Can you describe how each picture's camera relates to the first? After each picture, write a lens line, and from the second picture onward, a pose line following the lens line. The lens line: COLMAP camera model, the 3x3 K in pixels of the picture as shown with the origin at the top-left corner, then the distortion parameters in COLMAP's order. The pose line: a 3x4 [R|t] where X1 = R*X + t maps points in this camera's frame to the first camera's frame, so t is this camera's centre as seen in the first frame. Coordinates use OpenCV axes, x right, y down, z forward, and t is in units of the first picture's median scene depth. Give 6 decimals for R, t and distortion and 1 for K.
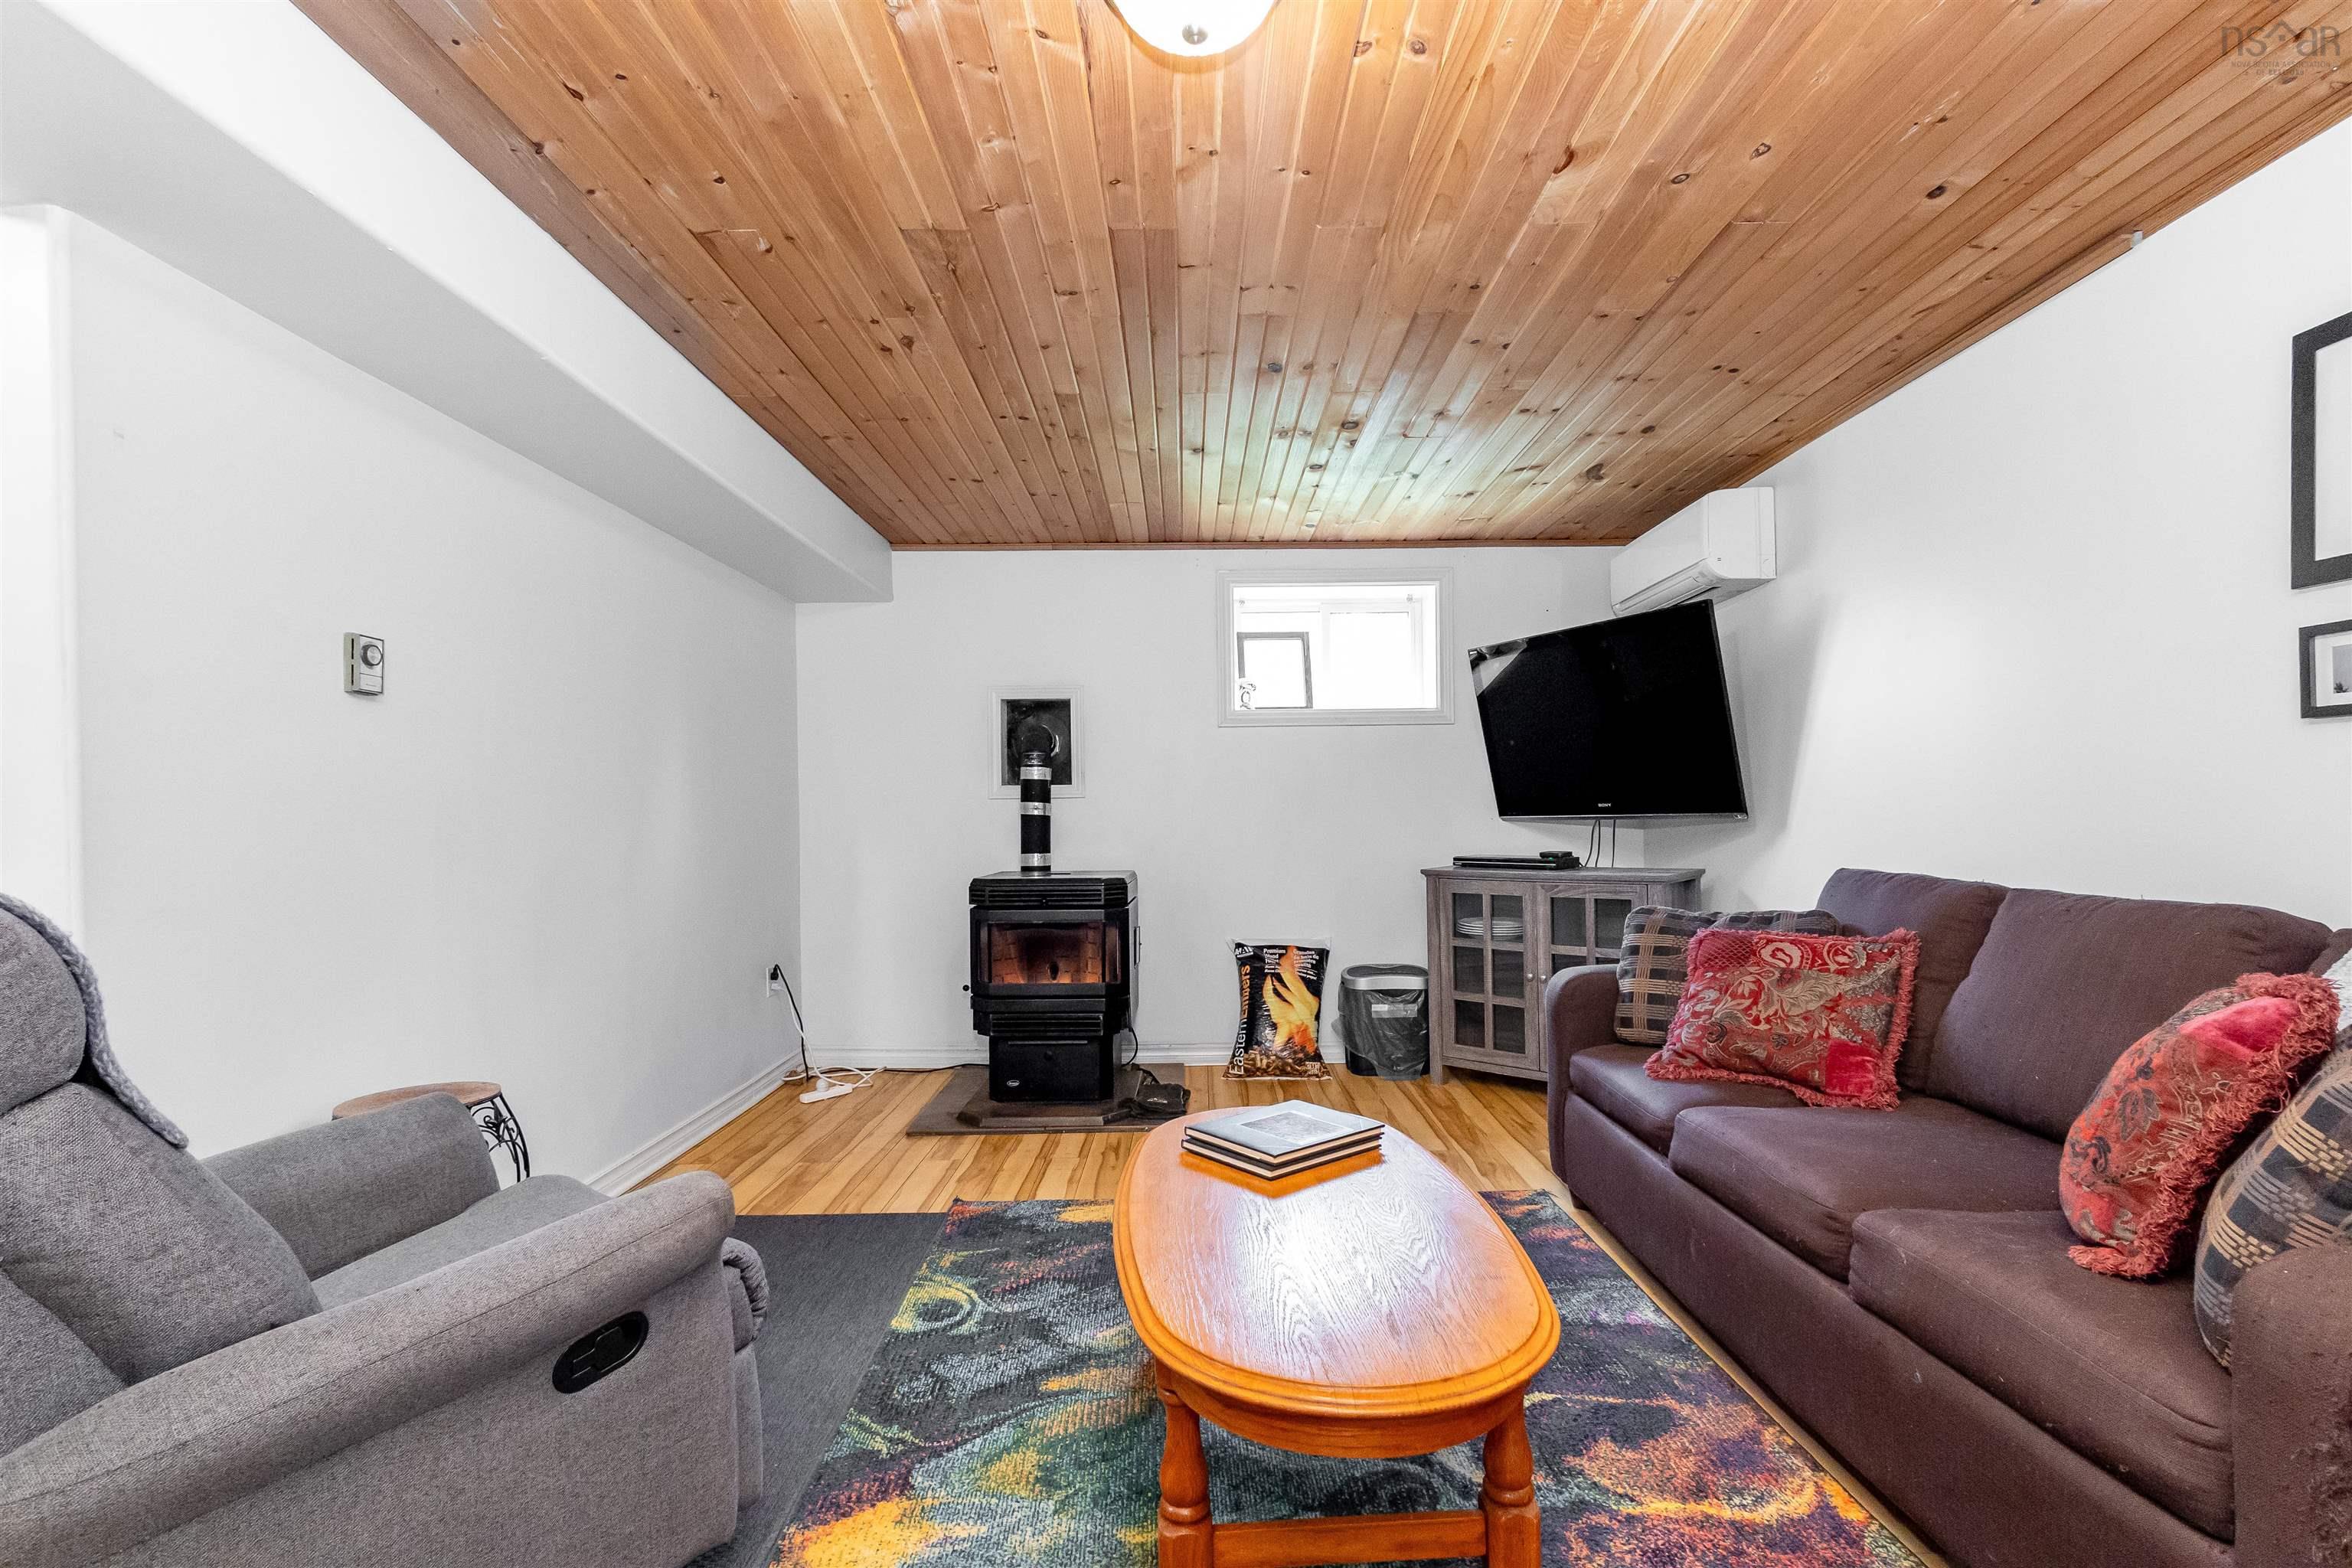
lens RADIAL K [[1095.7, 0, 1194.8], [0, 1095.7, 820.0], [0, 0, 1]] dist [0.004938, 0.001003]
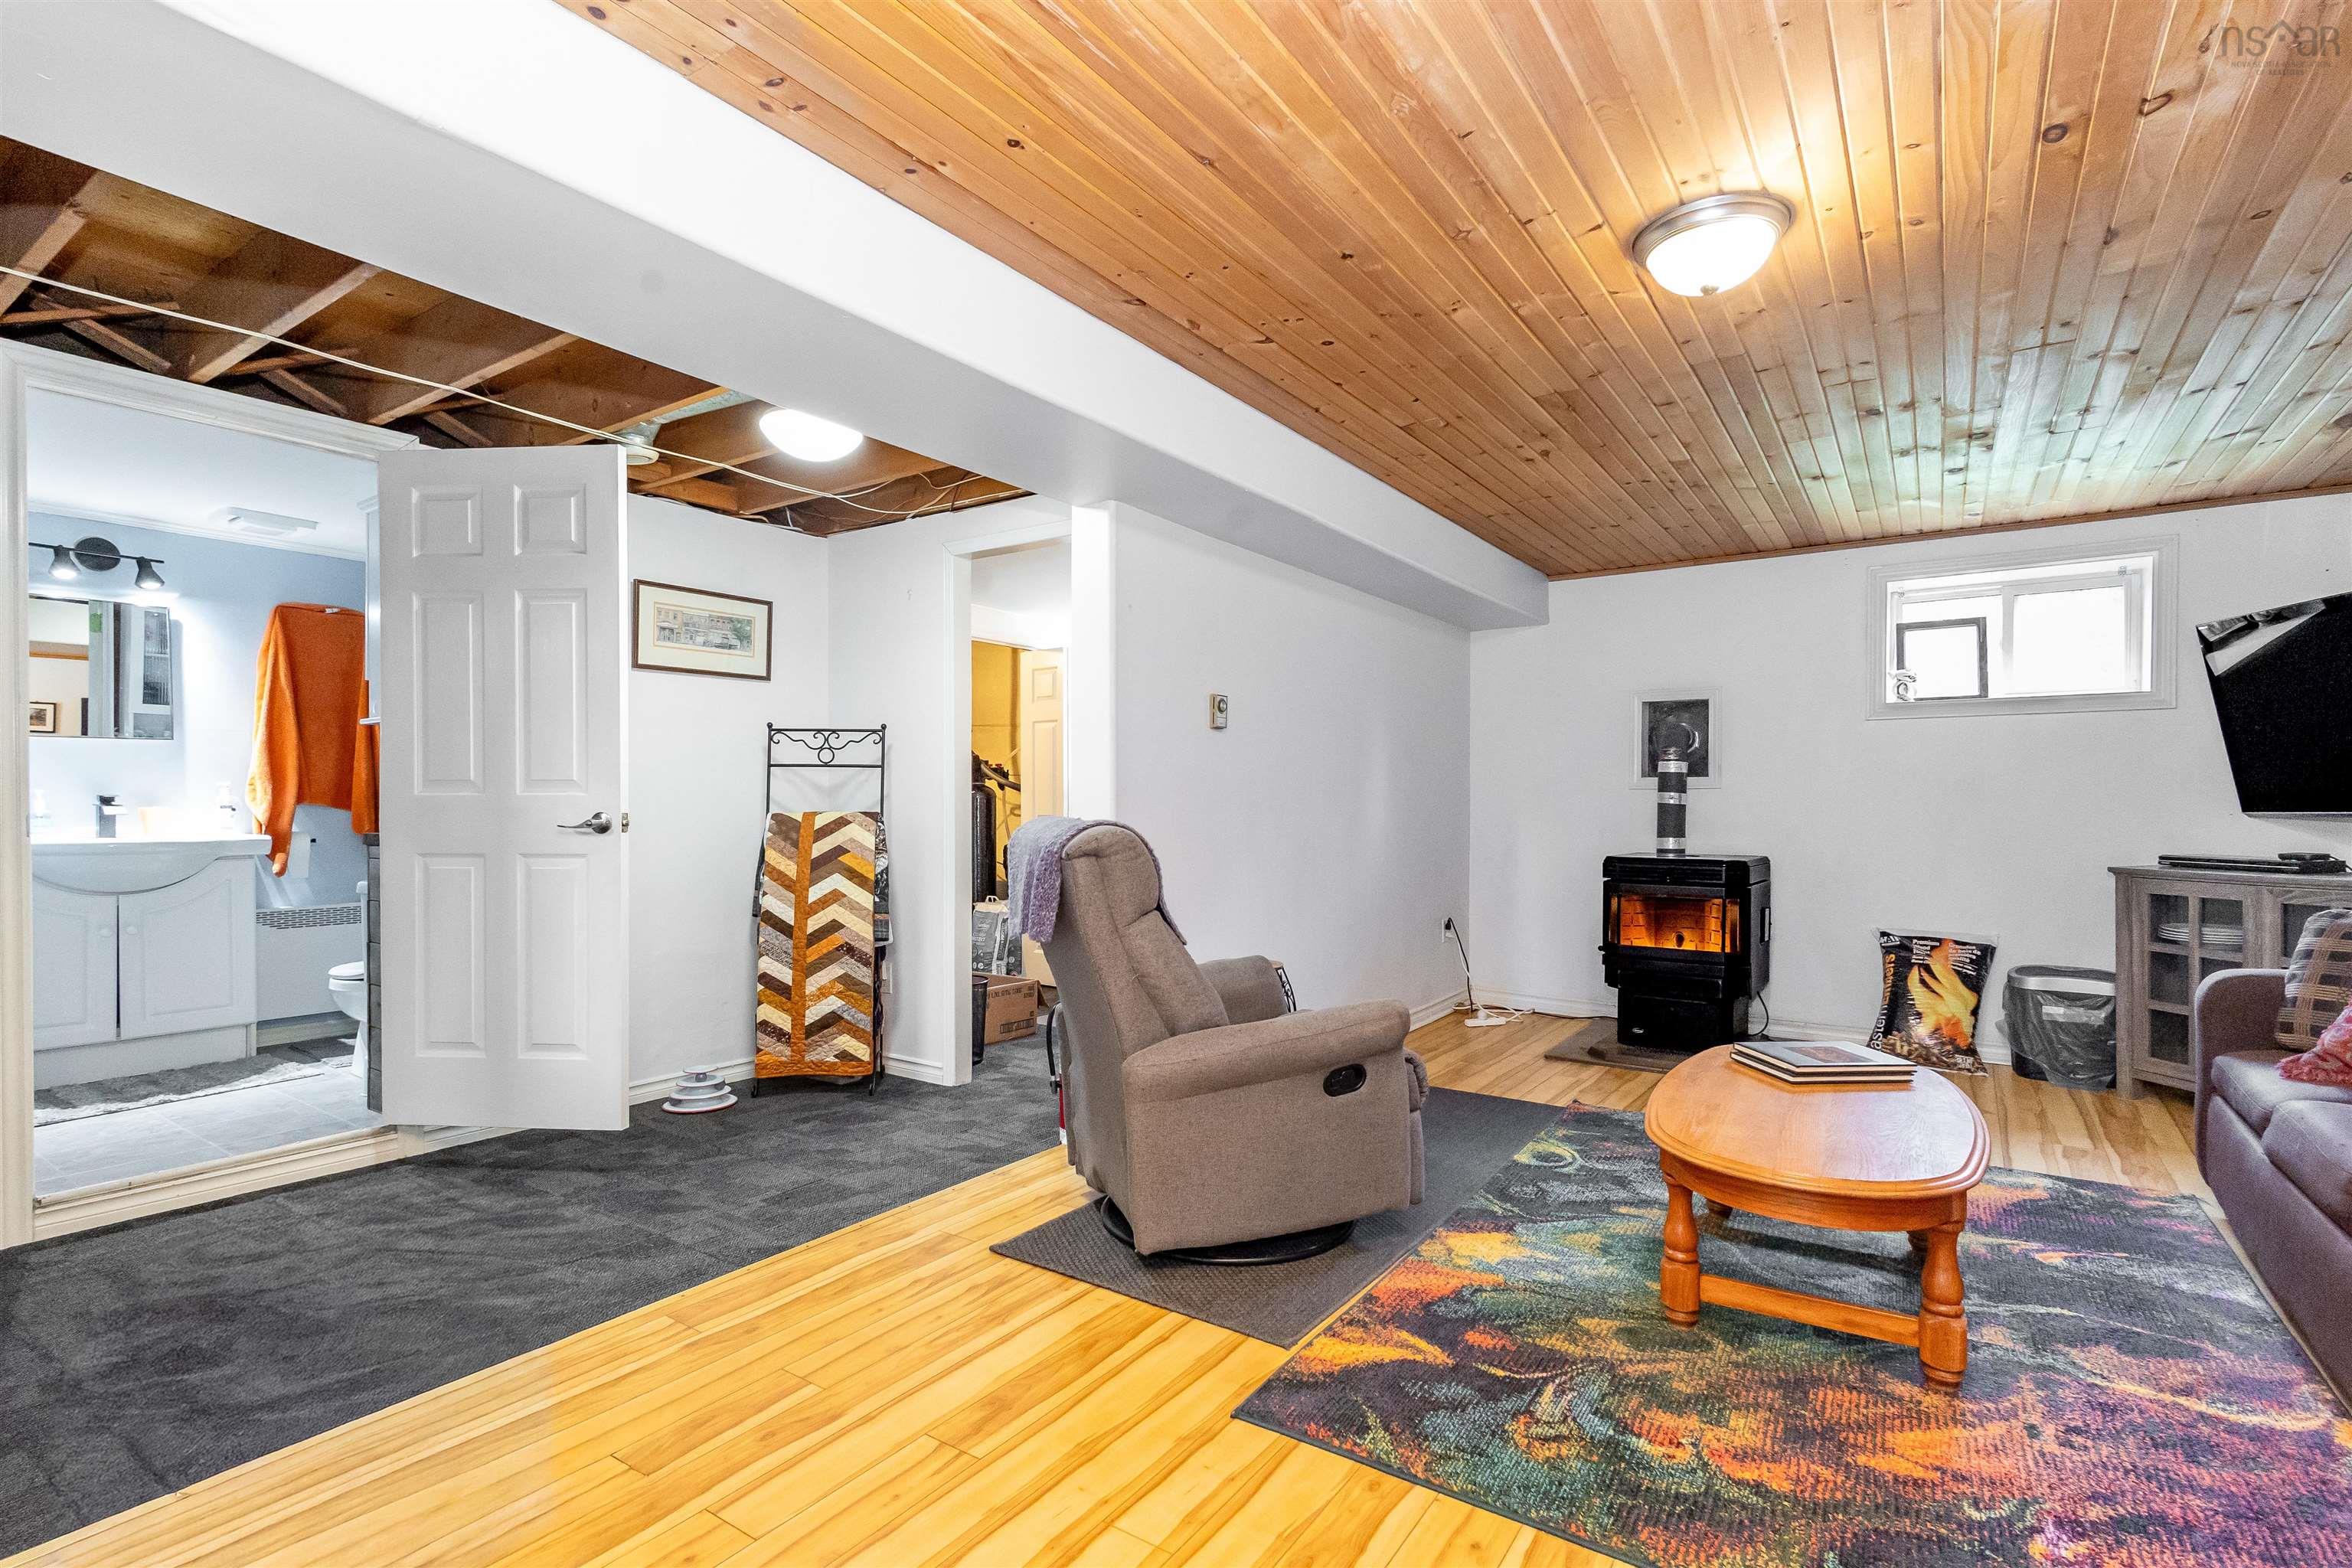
lens RADIAL K [[1095.7, 0, 1194.8], [0, 1095.7, 820.0], [0, 0, 1]] dist [0.004938, 0.001003]
pose [[0.821828, 0.021236, -0.569340, 0.109884], [-0.014089, 0.999757, 0.016952, -0.000092], [0.569561, -0.005910, 0.821928, -0.242566]]
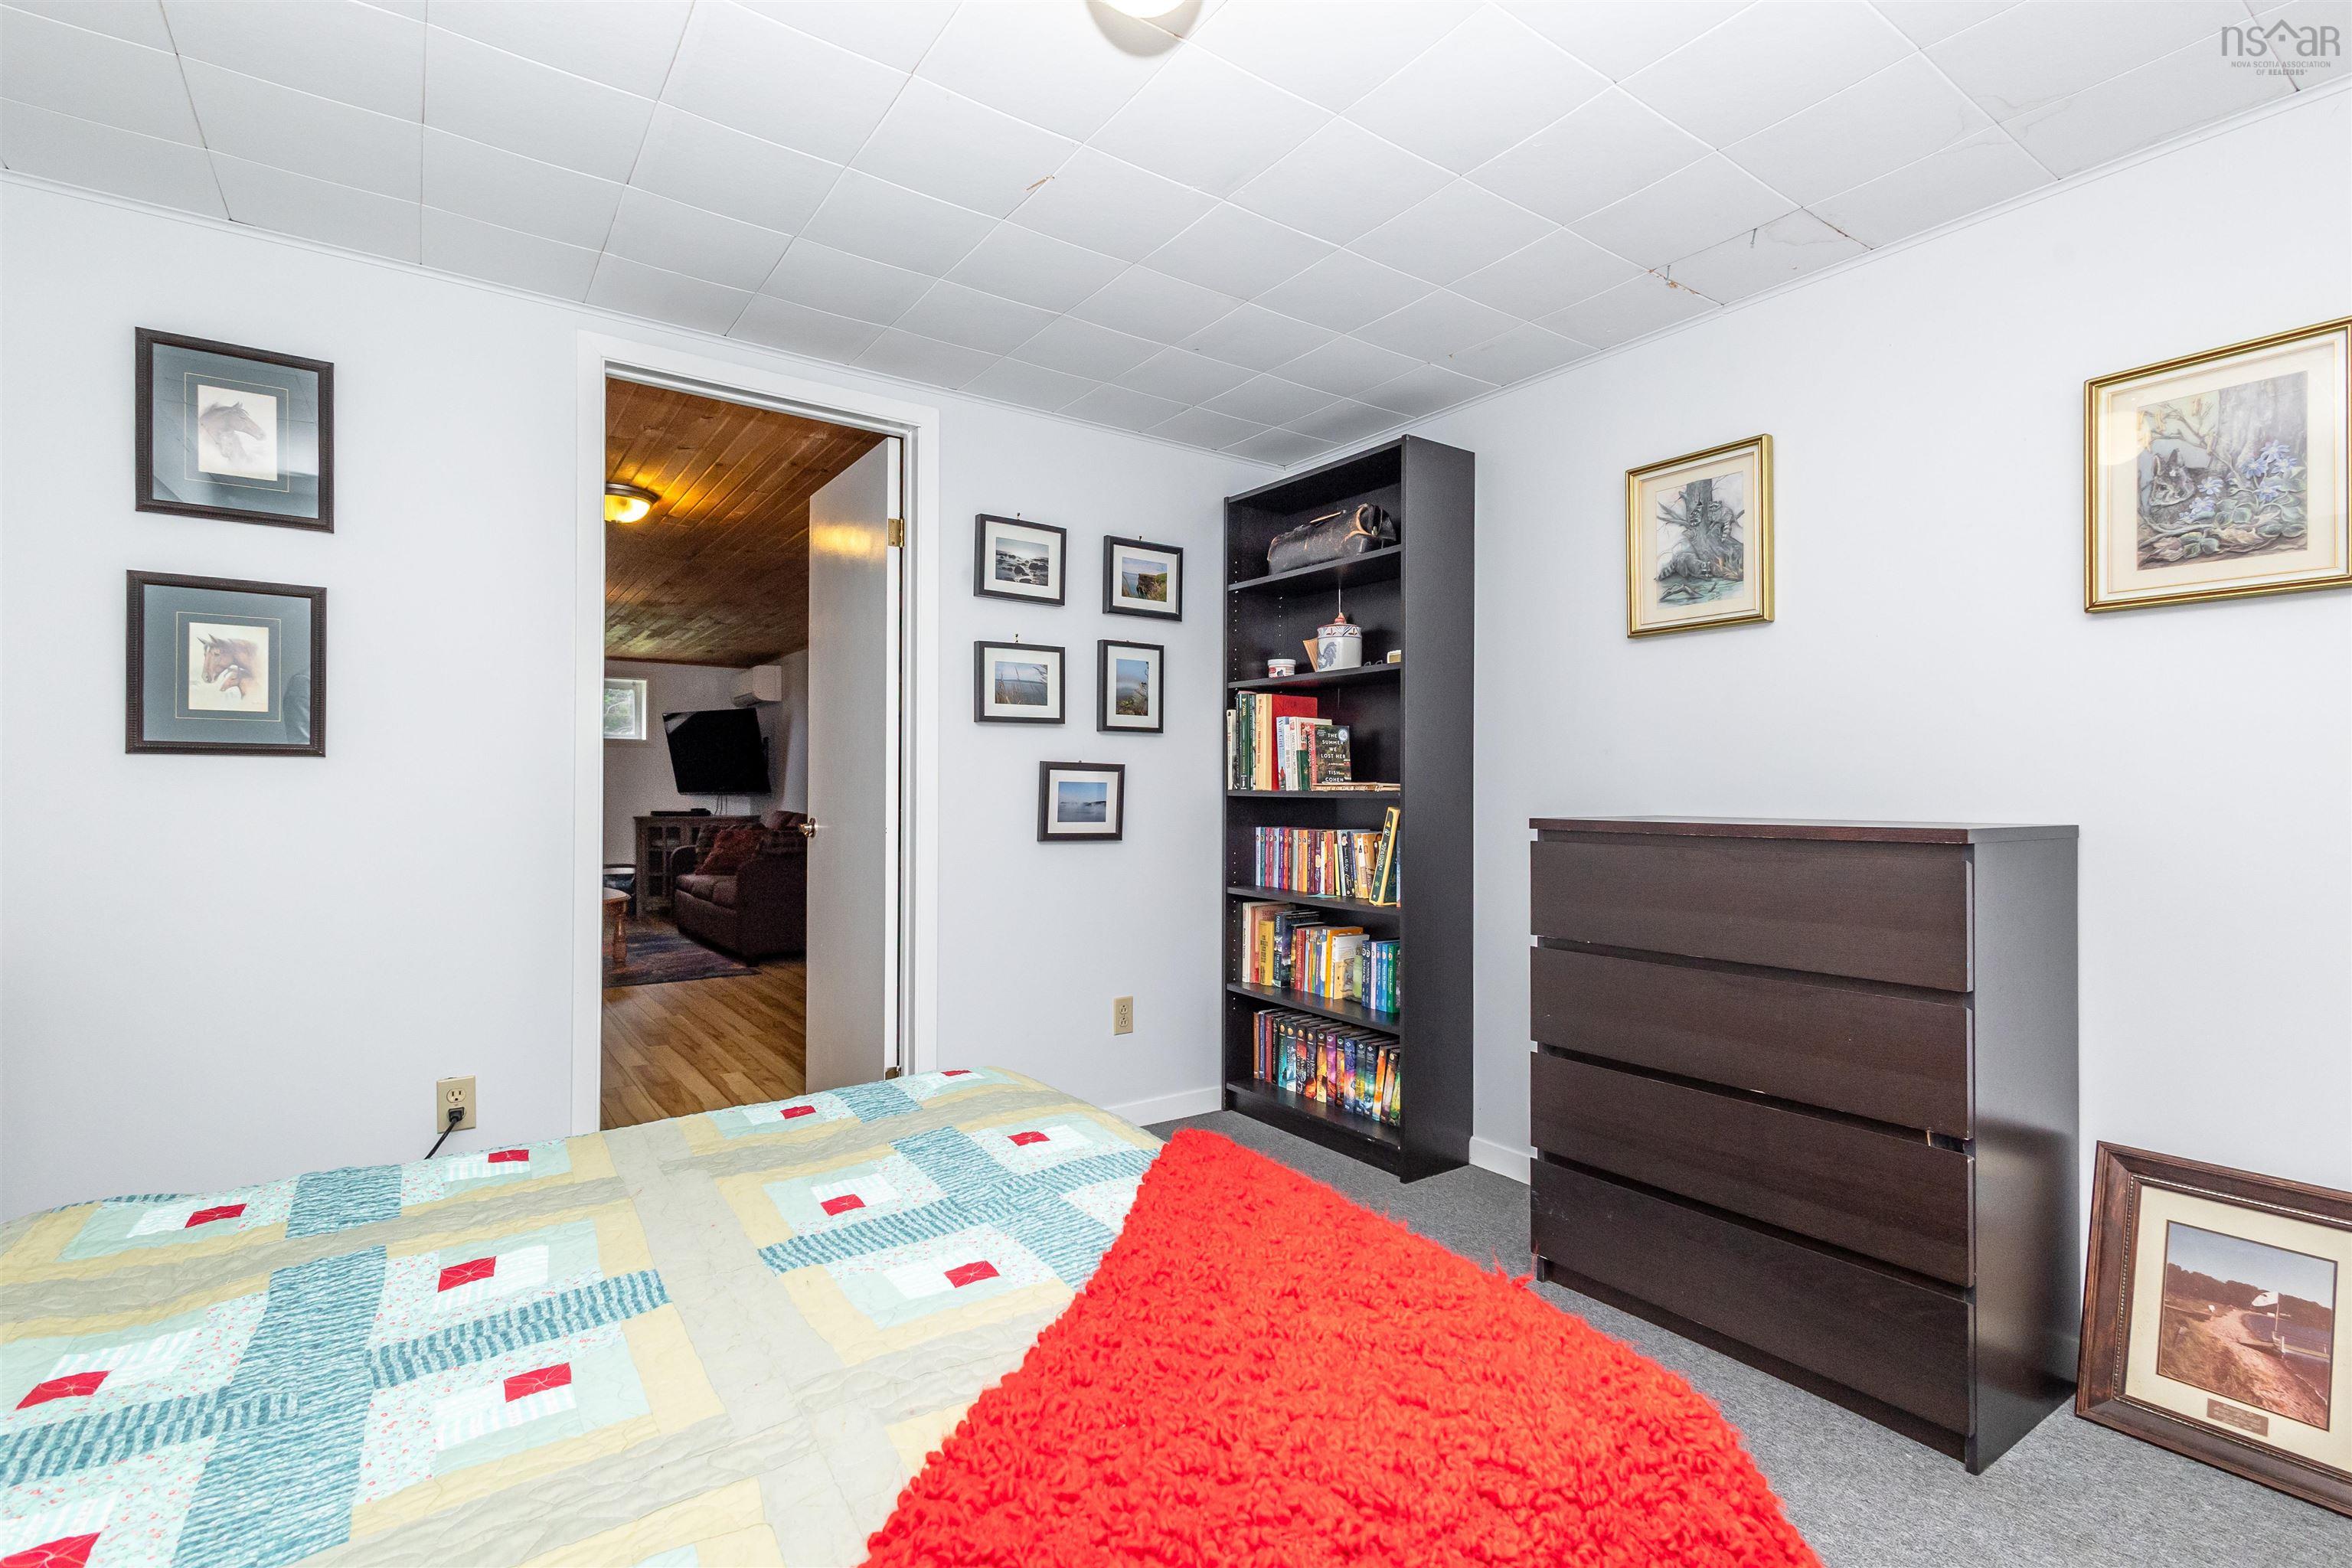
lens RADIAL K [[1133.2, 0, 1177.1], [0, 1133.2, 784.4], [0, 0, 1]] dist [0.031669, -0.009374]
pose [[0.832275, 0.015964, 0.554133, -0.164999], [-0.007893, 0.999825, -0.016948, 0.012020], [-0.554307, 0.009732, 0.832255, -1.626313]]
